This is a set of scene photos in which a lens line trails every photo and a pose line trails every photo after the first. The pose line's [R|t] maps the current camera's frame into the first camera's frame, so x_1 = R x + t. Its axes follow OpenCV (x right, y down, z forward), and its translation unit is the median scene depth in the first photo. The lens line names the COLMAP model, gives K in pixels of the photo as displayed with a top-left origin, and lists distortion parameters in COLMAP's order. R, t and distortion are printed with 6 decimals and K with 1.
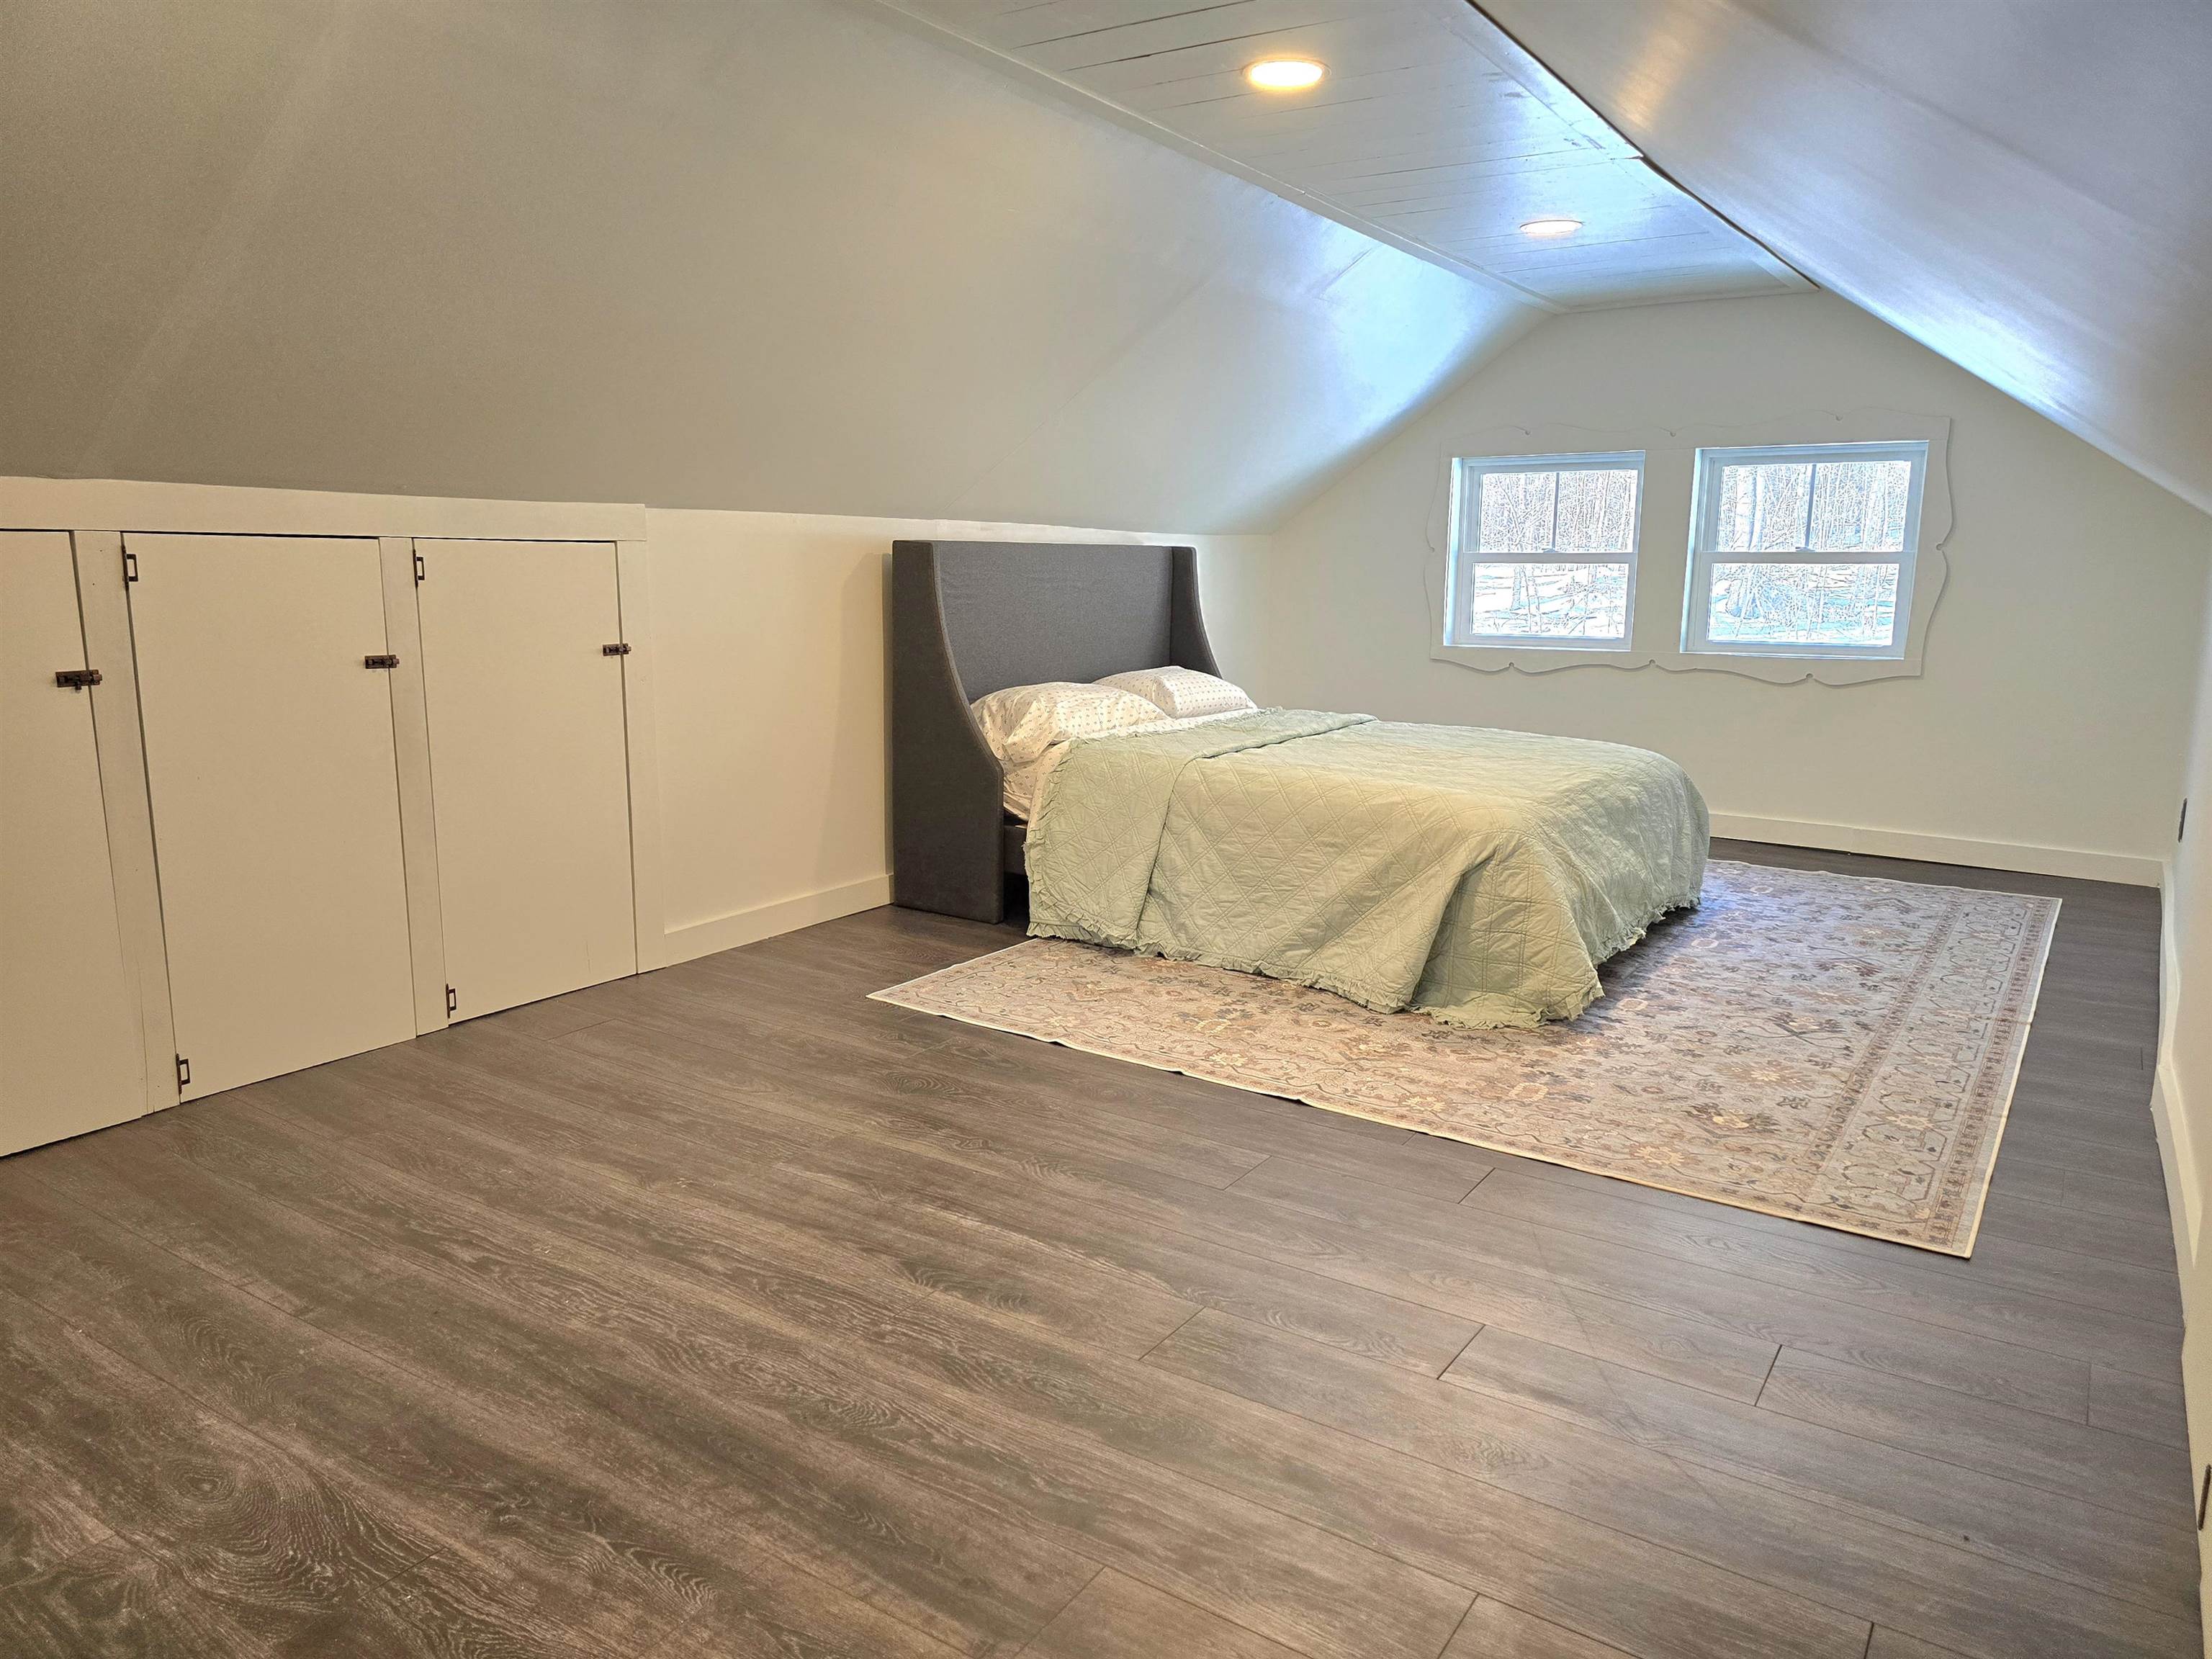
lens RADIAL K [[1493.0, 0, 1107.3], [0, 1493.0, 831.2], [0, 0, 1]] dist [0.009490, -0.002593]
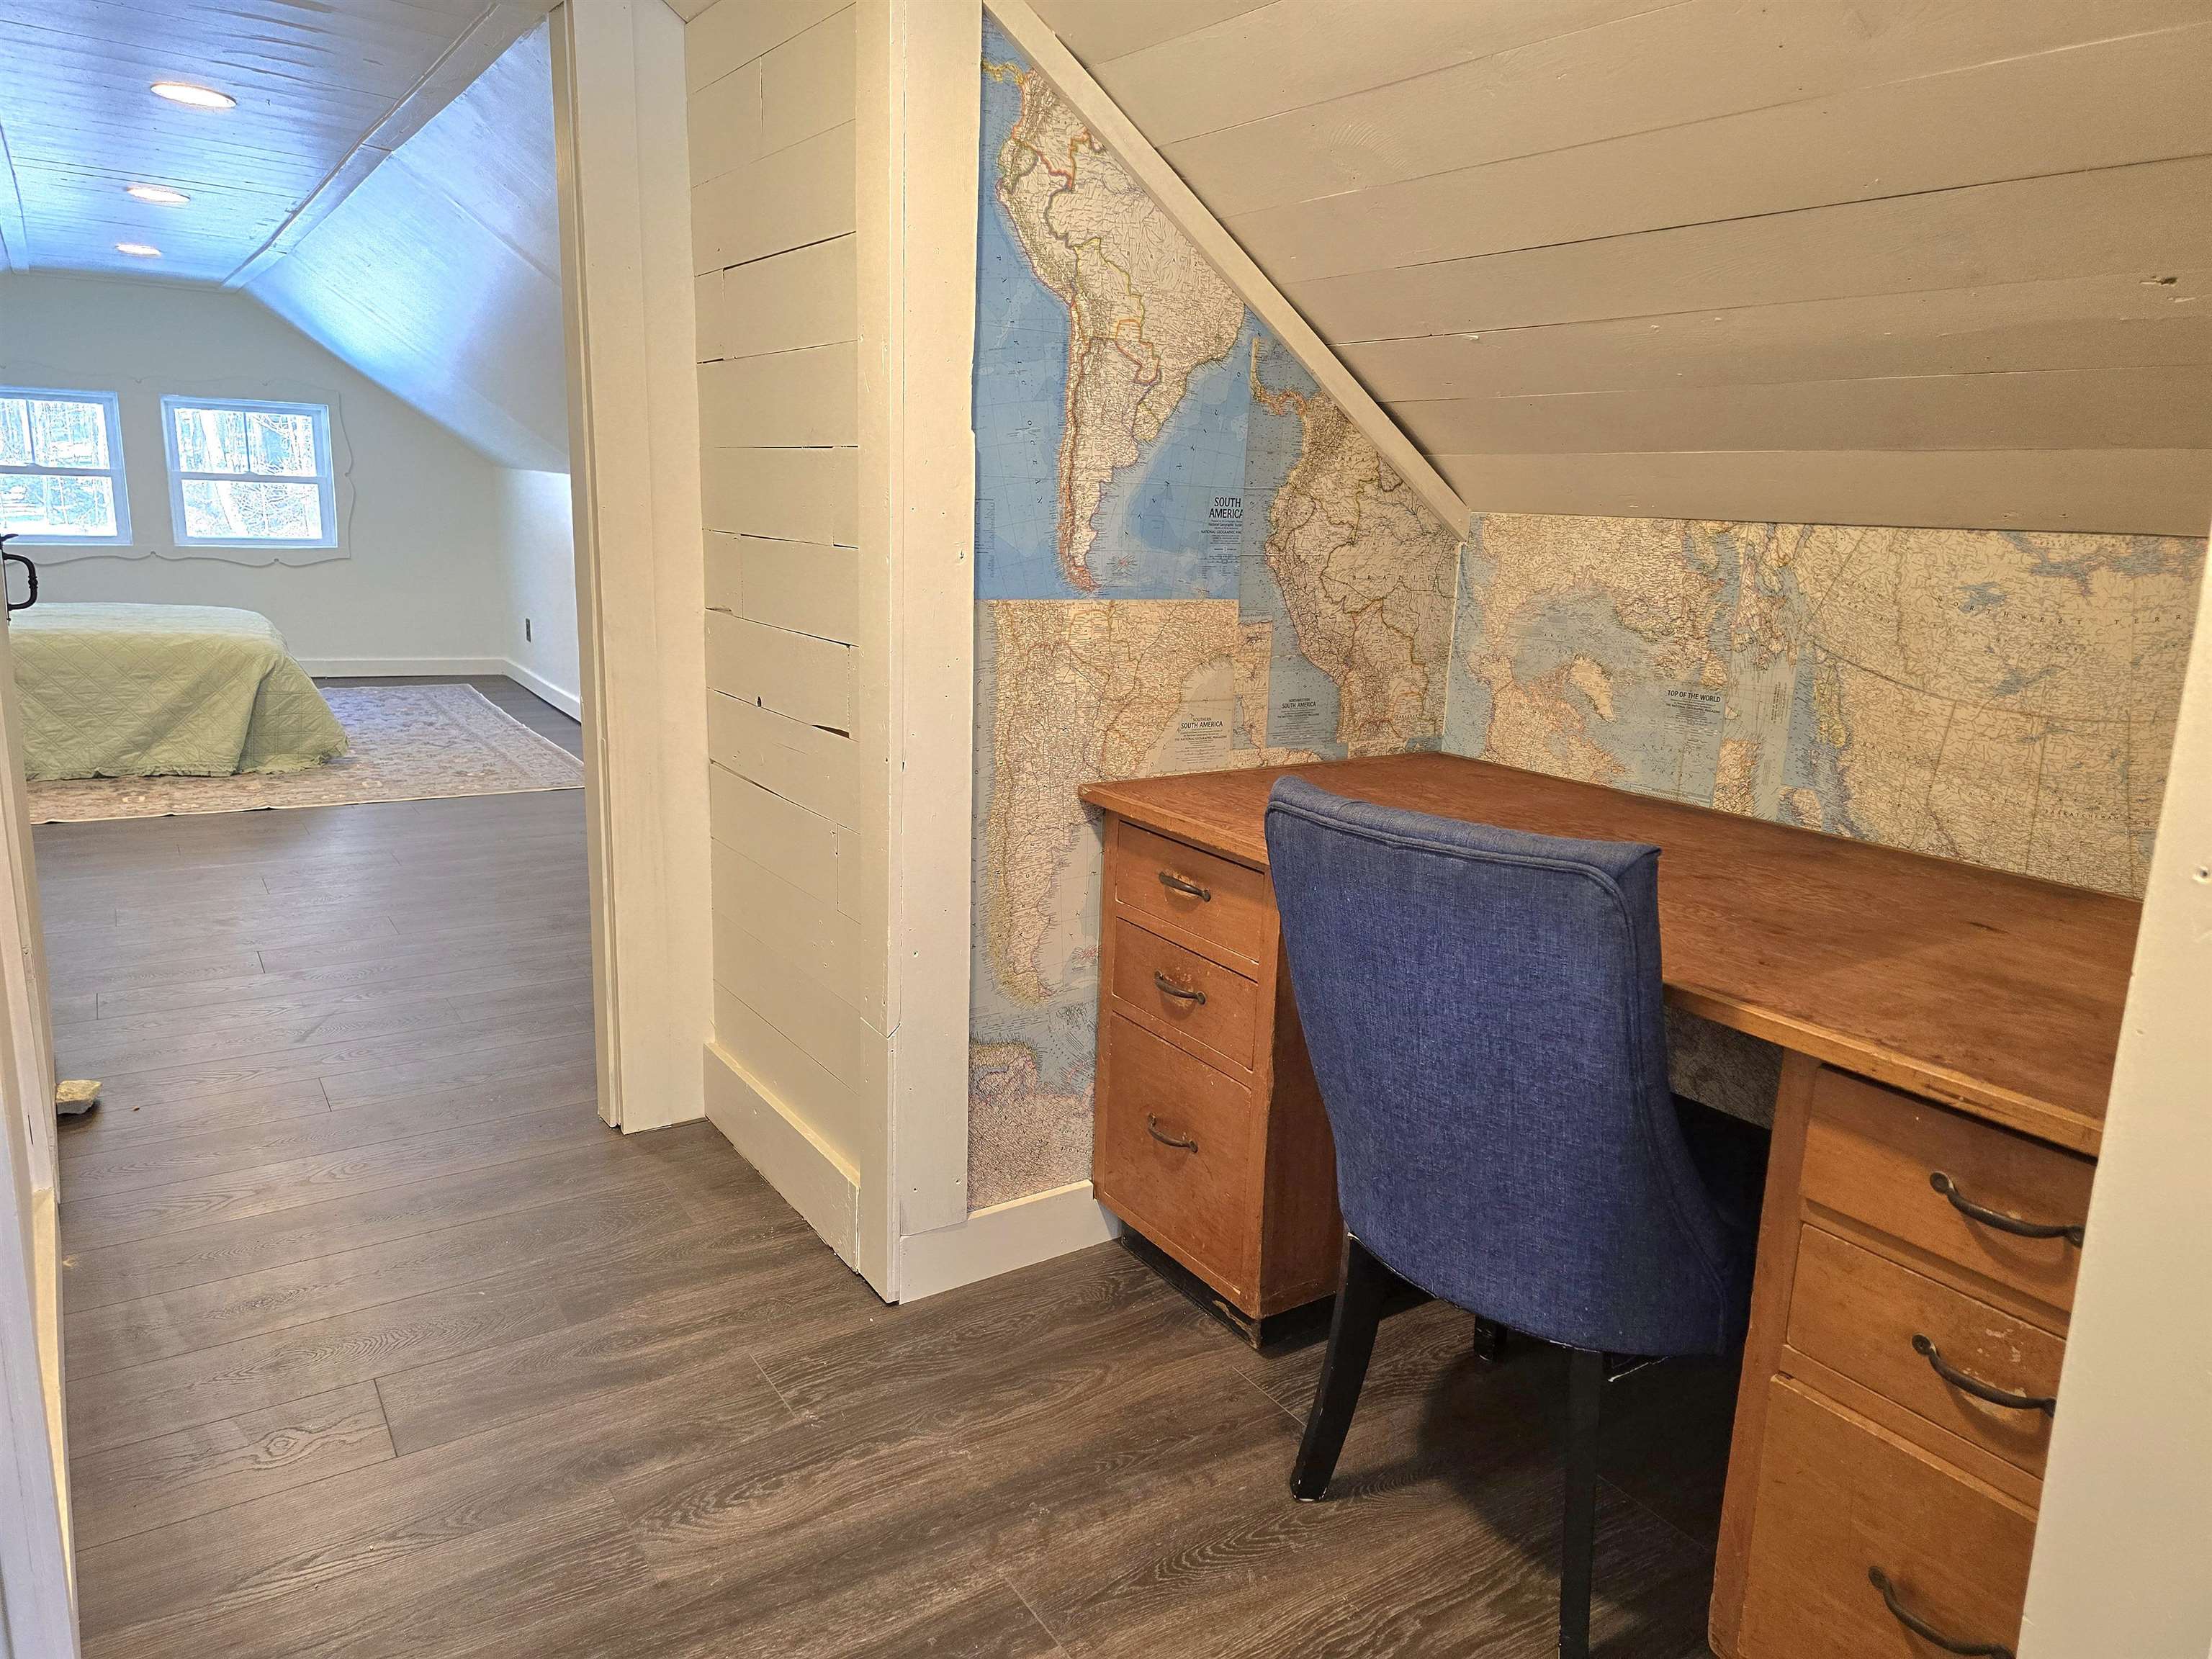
lens RADIAL K [[1493.0, 0, 1107.9], [0, 1493.0, 828.4], [0, 0, 1]] dist [0.009490, -0.002593]
pose [[0.374211, -0.189914, 0.907689, -0.843171], [0.132866, 0.979687, 0.150202, 0.058347], [-0.917776, 0.064394, 0.391842, -0.427783]]
